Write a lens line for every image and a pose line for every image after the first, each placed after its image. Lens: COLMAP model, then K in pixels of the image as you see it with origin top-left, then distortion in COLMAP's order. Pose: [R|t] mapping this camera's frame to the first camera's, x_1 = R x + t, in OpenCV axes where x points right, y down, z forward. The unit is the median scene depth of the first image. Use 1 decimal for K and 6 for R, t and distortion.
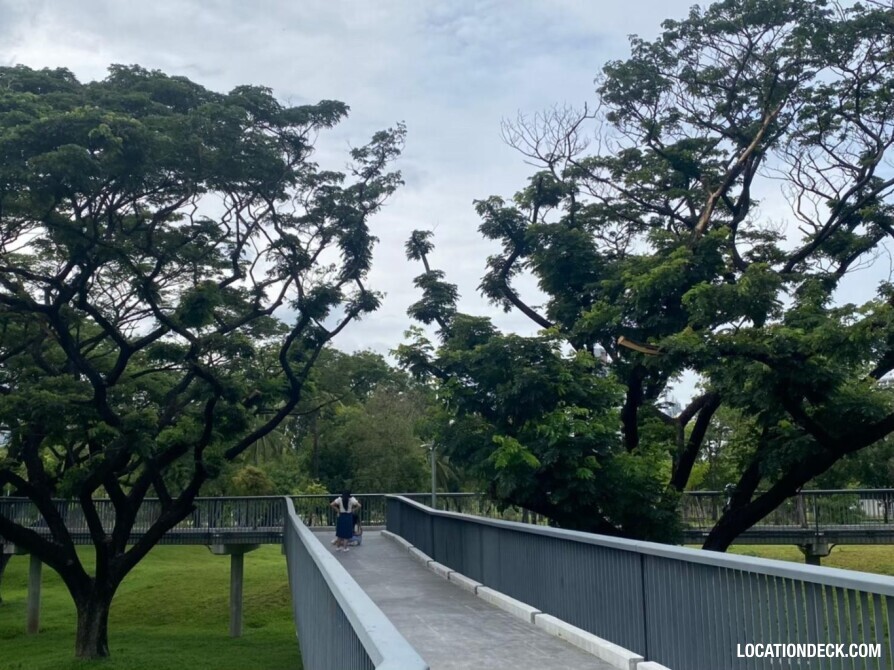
lens RADIAL K [[953.5, 0, 423.0], [0, 953.5, 339.7], [0, 0, 1]] dist [0.208828, -0.675587]
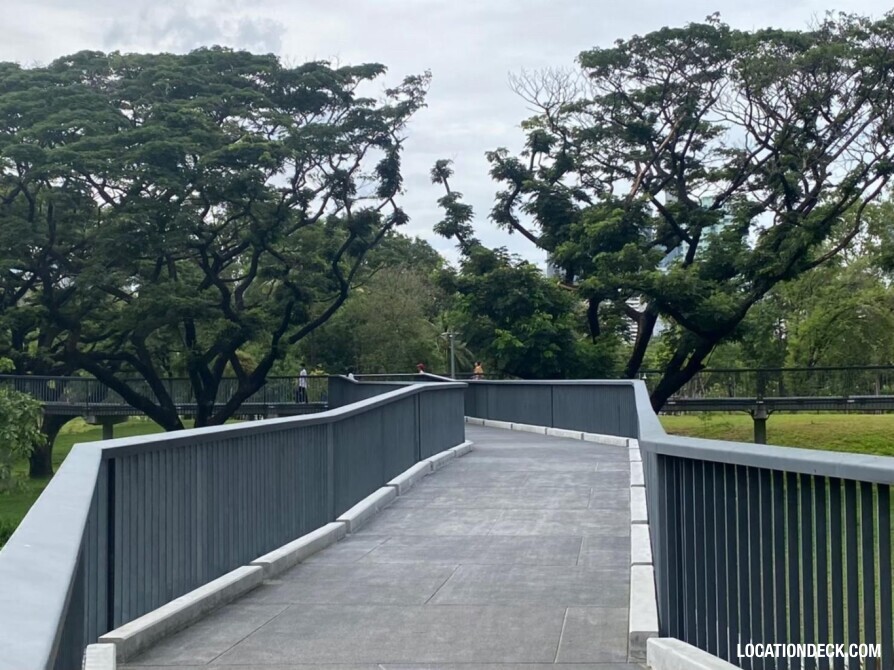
lens RADIAL K [[953.5, 0, 423.0], [0, 953.5, 339.7], [0, 0, 1]] dist [0.208828, -0.675587]
pose [[0.999873, -0.002250, -0.015776, -0.012369], [0.004116, 0.992856, 0.119246, -0.041960], [0.015395, -0.119296, 0.992739, -0.329293]]
